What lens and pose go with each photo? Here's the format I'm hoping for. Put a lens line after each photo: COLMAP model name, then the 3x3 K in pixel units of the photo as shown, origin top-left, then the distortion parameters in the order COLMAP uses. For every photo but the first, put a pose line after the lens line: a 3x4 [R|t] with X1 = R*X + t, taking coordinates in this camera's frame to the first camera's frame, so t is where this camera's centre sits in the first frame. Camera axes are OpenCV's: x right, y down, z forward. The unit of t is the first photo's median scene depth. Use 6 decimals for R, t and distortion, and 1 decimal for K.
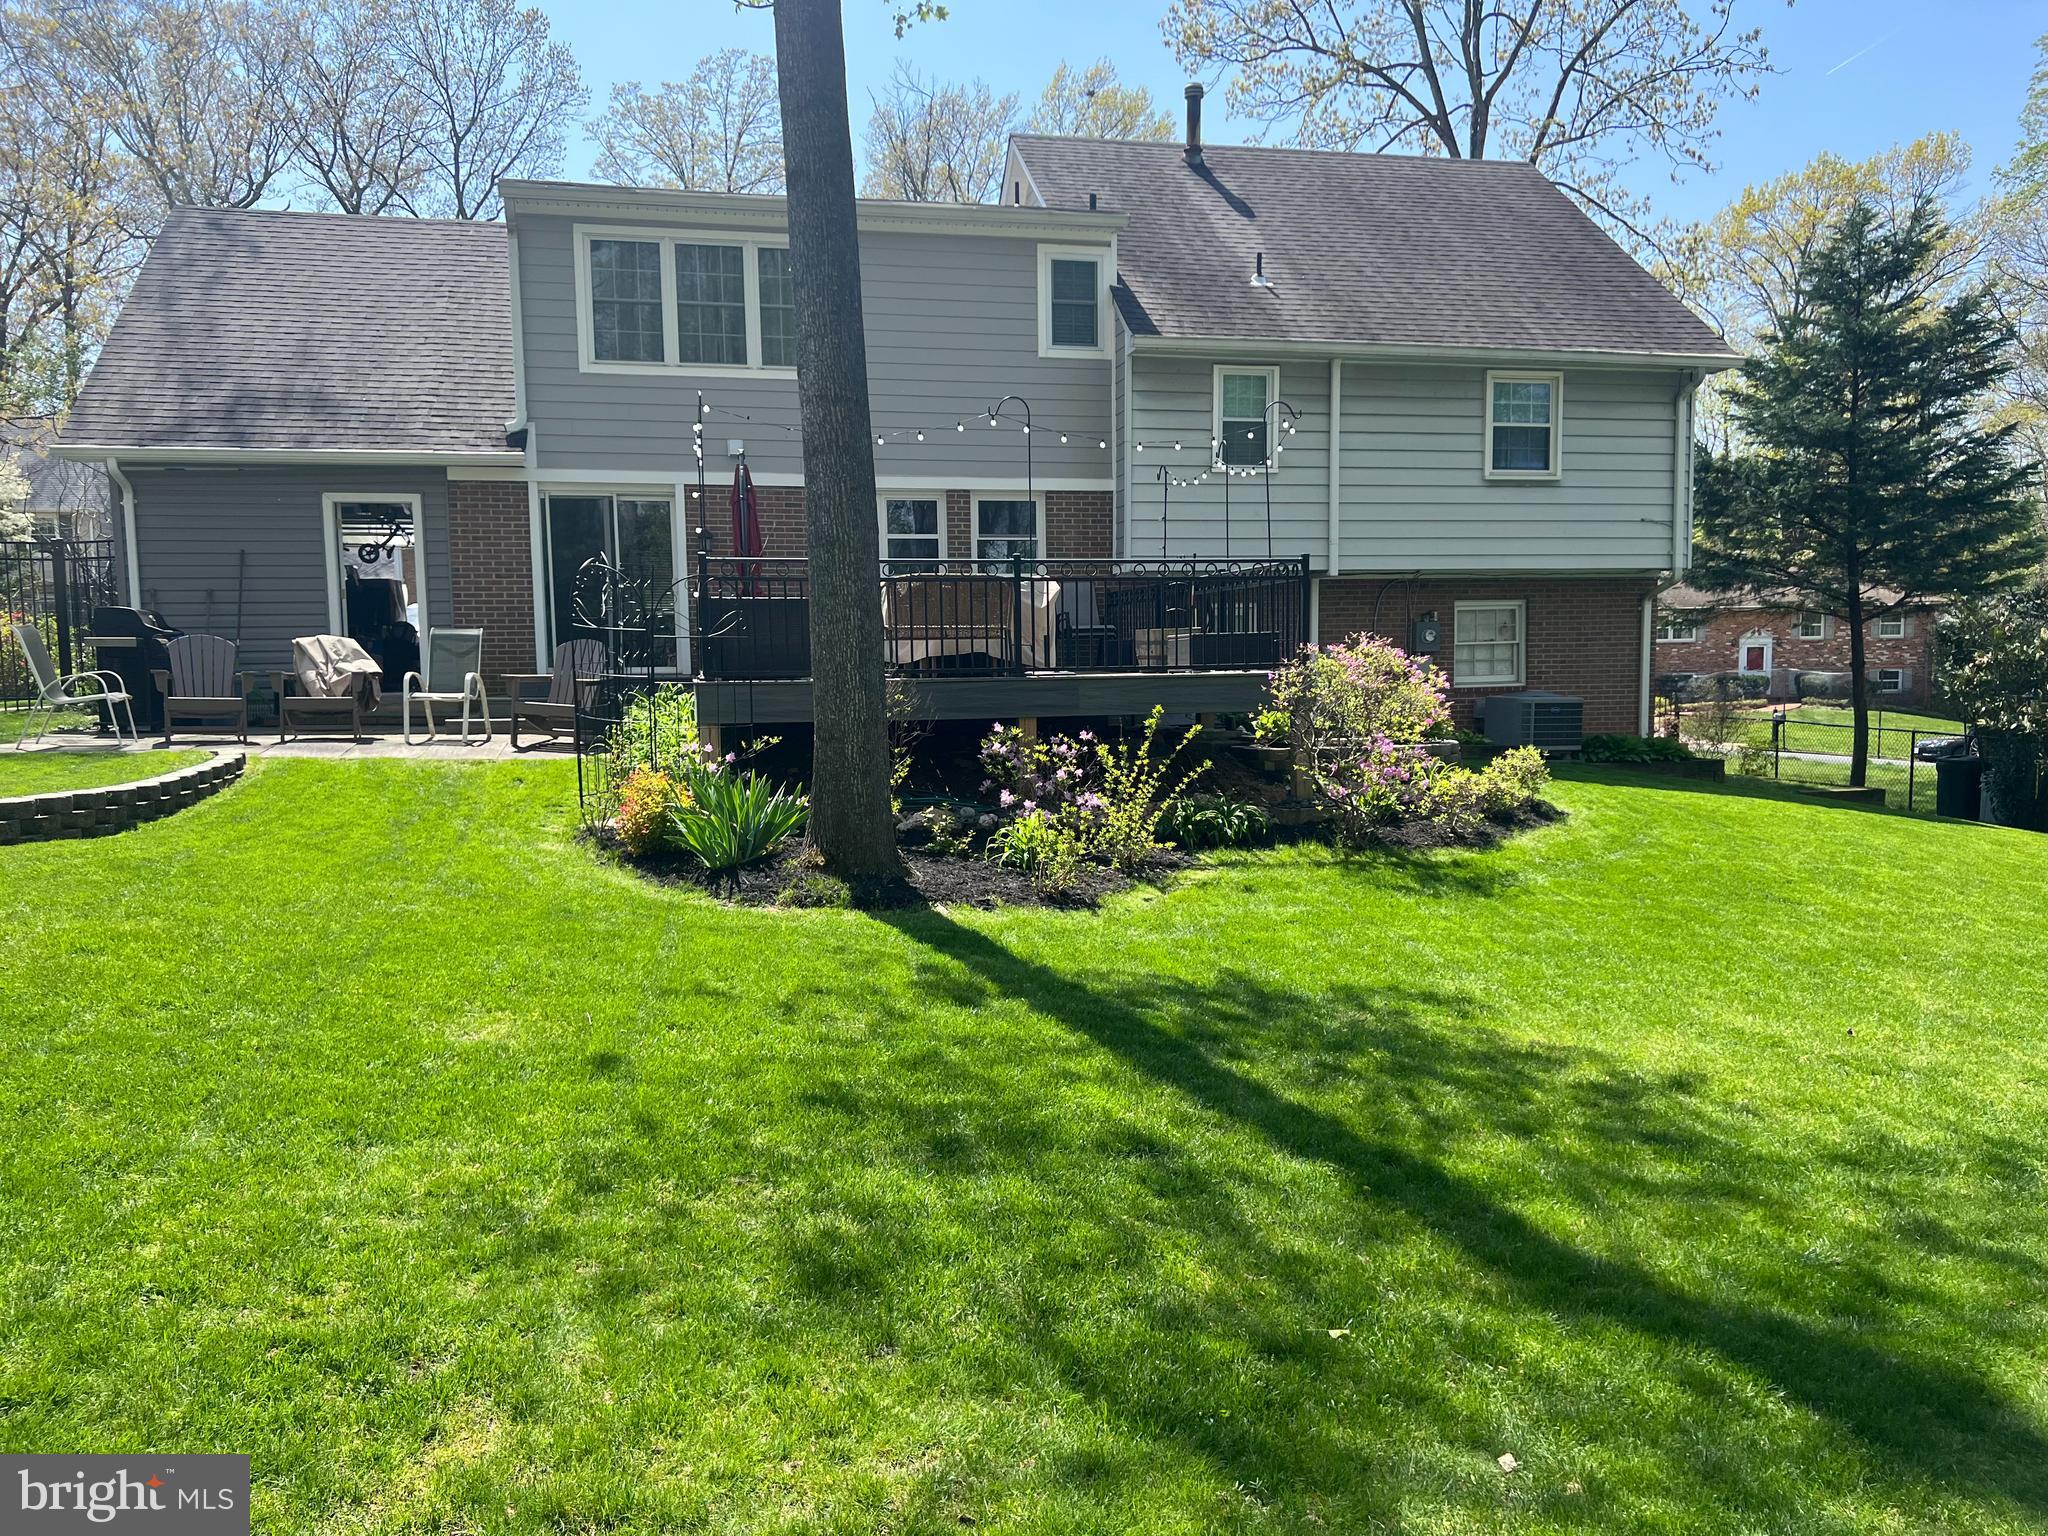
lens RADIAL K [[1525.1, 0, 1025.0], [0, 1525.1, 768.9], [0, 0, 1]] dist [0.002225, -0.003014]
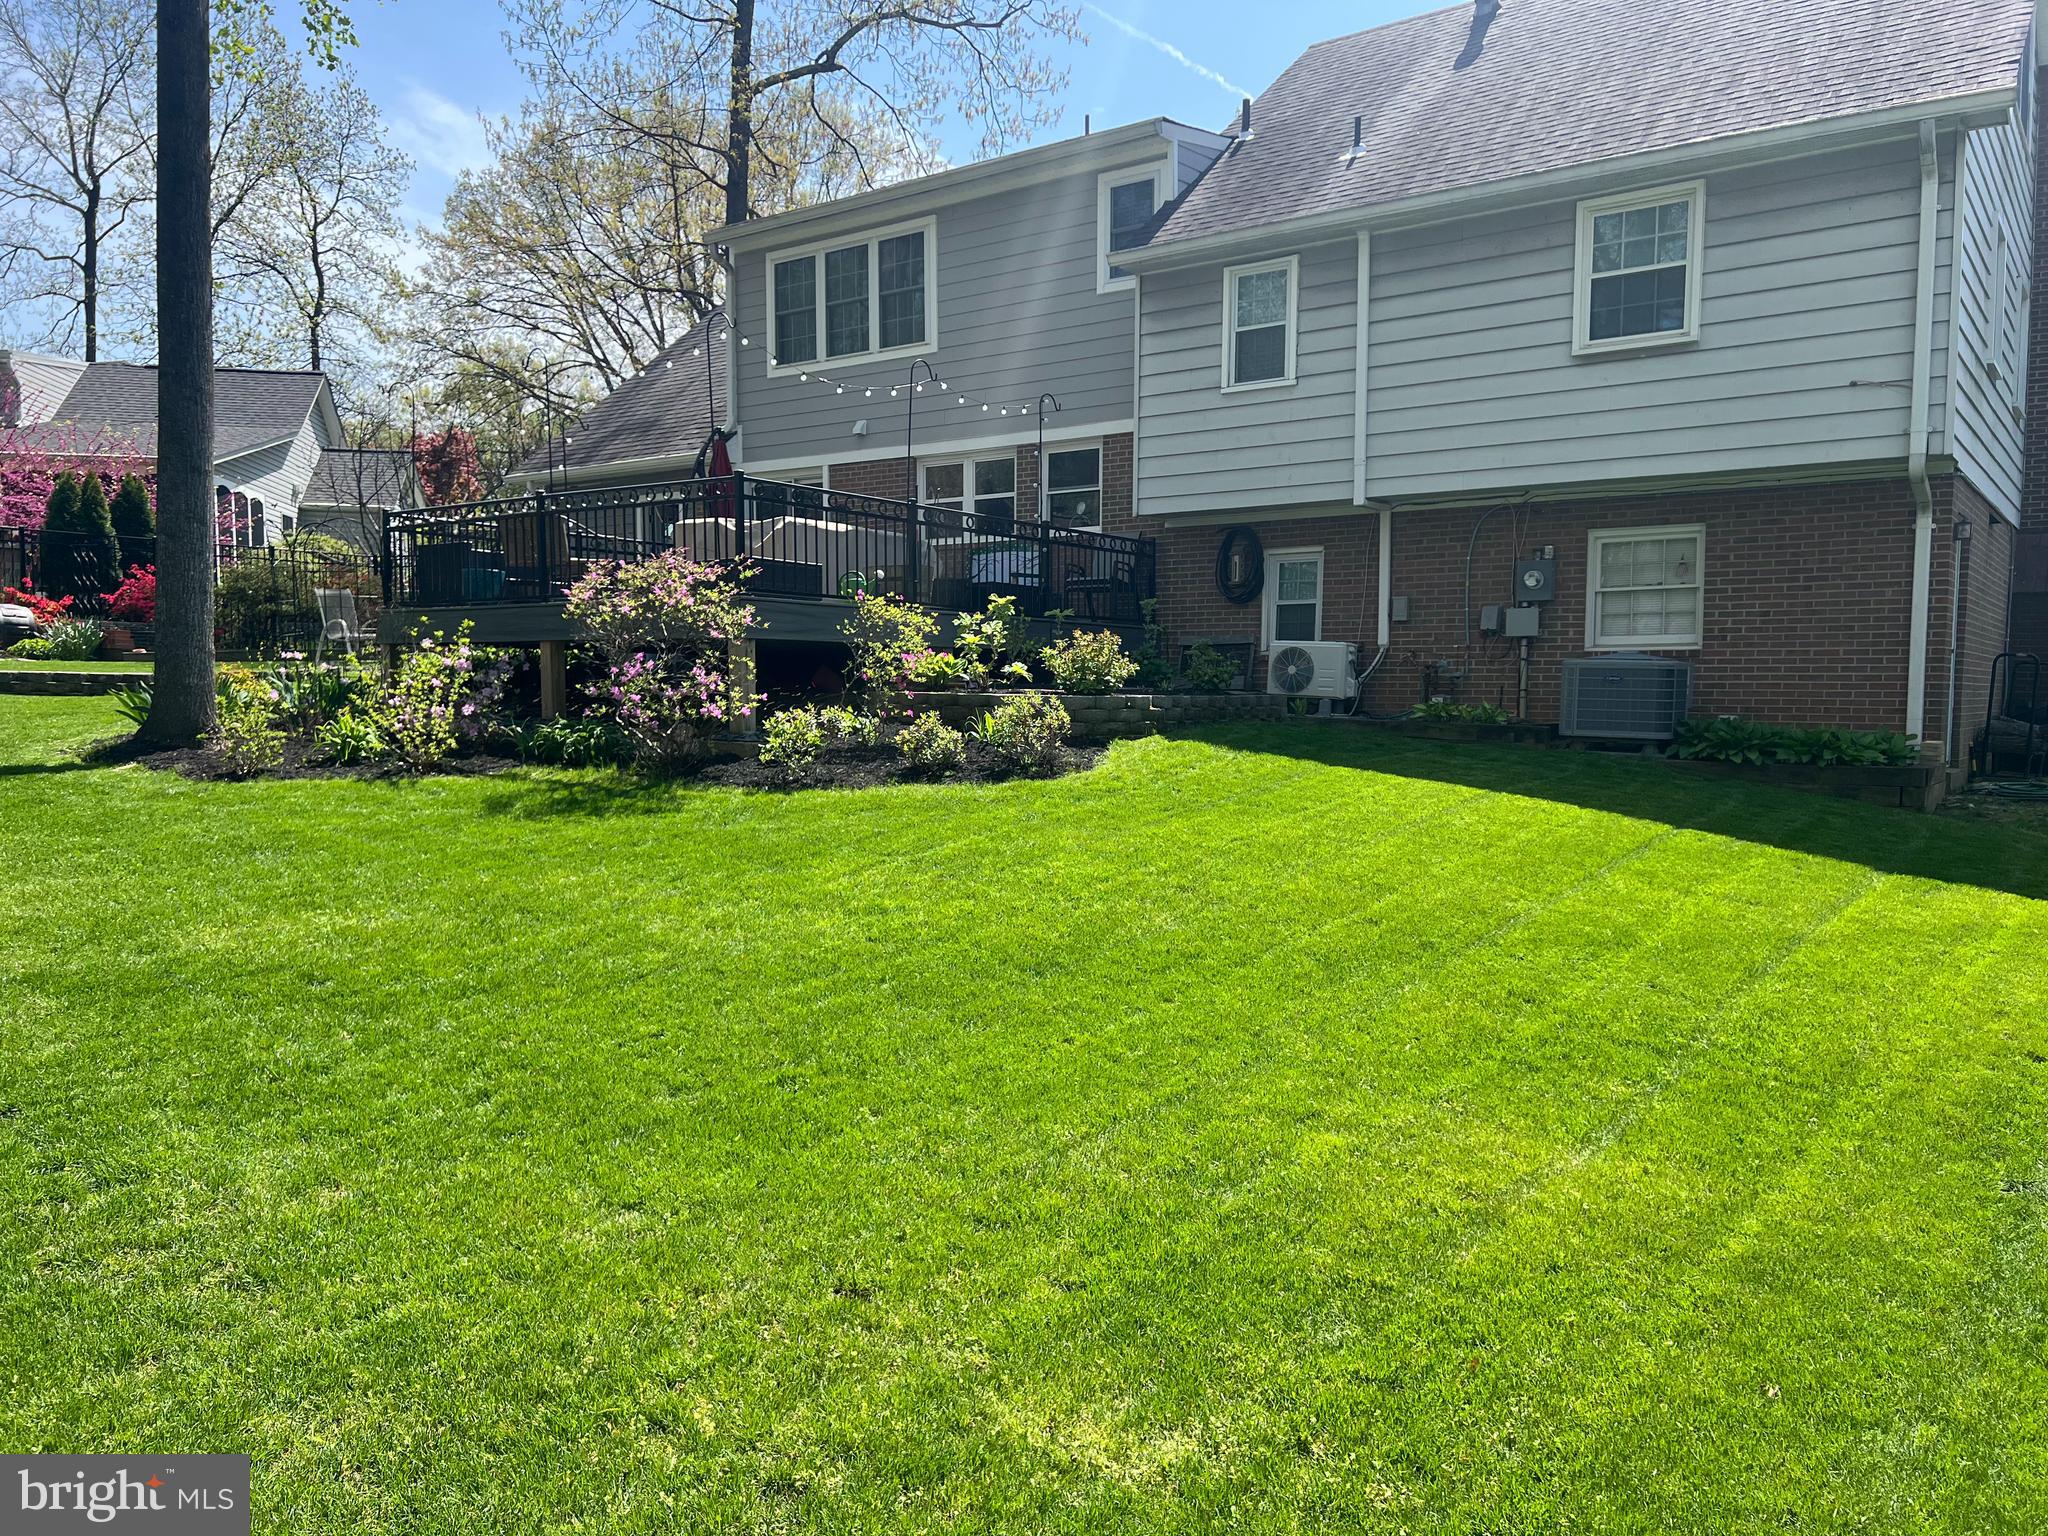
lens RADIAL K [[1525.1, 0, 1023.8], [0, 1525.1, 773.9], [0, 0, 1]] dist [0.002225, -0.003014]
pose [[0.658660, 0.061730, -0.749904, 0.682264], [-0.067019, 0.997481, 0.023244, 0.005943], [0.749450, 0.034948, 0.661138, 0.343473]]
